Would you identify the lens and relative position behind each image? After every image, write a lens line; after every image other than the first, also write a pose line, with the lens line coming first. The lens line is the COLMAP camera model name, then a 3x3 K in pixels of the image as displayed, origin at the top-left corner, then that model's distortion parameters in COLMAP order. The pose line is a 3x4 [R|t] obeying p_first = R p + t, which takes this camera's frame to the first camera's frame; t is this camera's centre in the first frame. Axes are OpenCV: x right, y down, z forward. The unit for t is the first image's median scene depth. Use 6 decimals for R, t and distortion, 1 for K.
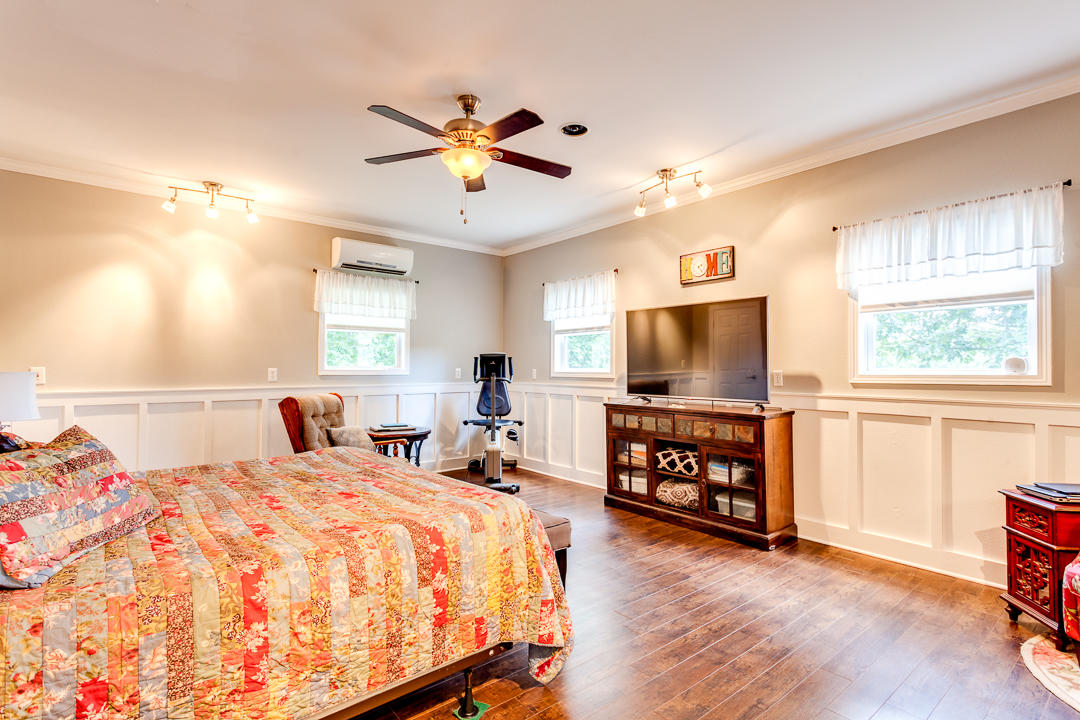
lens RADIAL K [[523.4, 0, 540.5], [0, 523.4, 361.7], [0, 0, 1]] dist [0.003876, 0.000991]
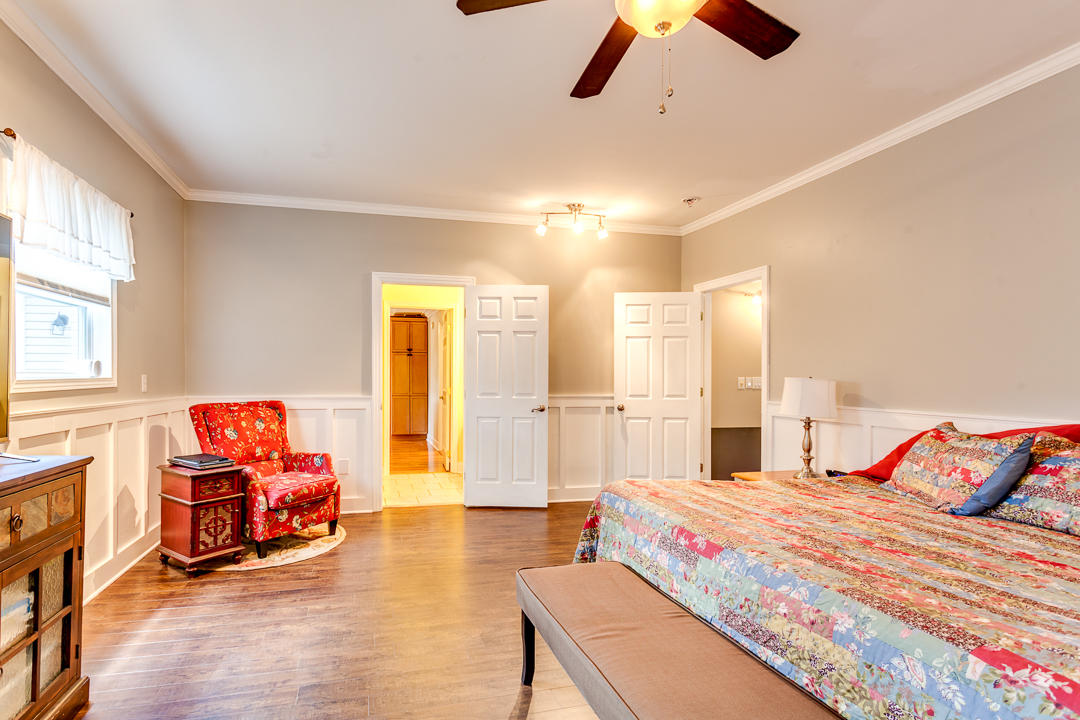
lens RADIAL K [[523.4, 0, 540.1], [0, 523.4, 365.9], [0, 0, 1]] dist [0.003876, 0.000991]
pose [[-0.936034, -0.000138, 0.351909, -0.250352], [-0.006248, 0.999849, -0.016227, 0.015250], [-0.351853, -0.017388, -0.935894, 1.695843]]
